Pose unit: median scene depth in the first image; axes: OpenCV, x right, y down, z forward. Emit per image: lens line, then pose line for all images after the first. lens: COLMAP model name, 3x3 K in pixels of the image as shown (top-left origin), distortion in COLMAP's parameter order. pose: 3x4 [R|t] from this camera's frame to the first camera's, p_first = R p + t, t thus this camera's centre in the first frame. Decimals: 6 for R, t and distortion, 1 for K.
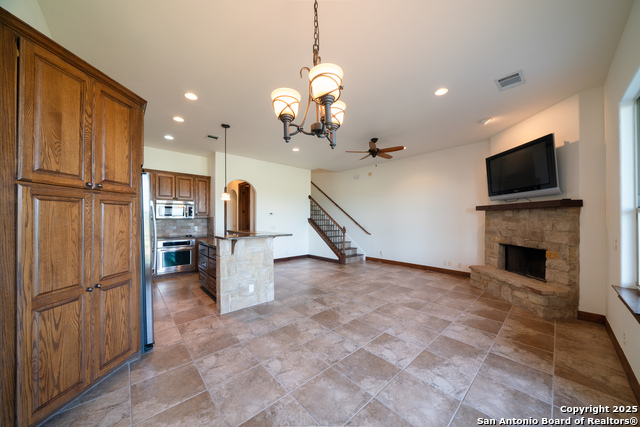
lens RADIAL K [[216.1, 0, 322.7], [0, 216.1, 217.6], [0, 0, 1]] dist [-0.003121, -0.000140]
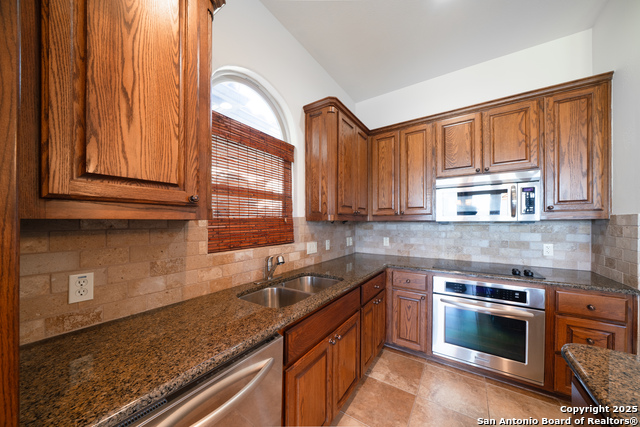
lens RADIAL K [[216.1, 0, 321.5], [0, 216.1, 219.2], [0, 0, 1]] dist [-0.003121, -0.000140]
pose [[0.228919, -0.001728, -0.973444, -0.352310], [0.006613, 0.999978, -0.000220, -0.001281], [0.973423, -0.006387, 0.228925, 0.597965]]
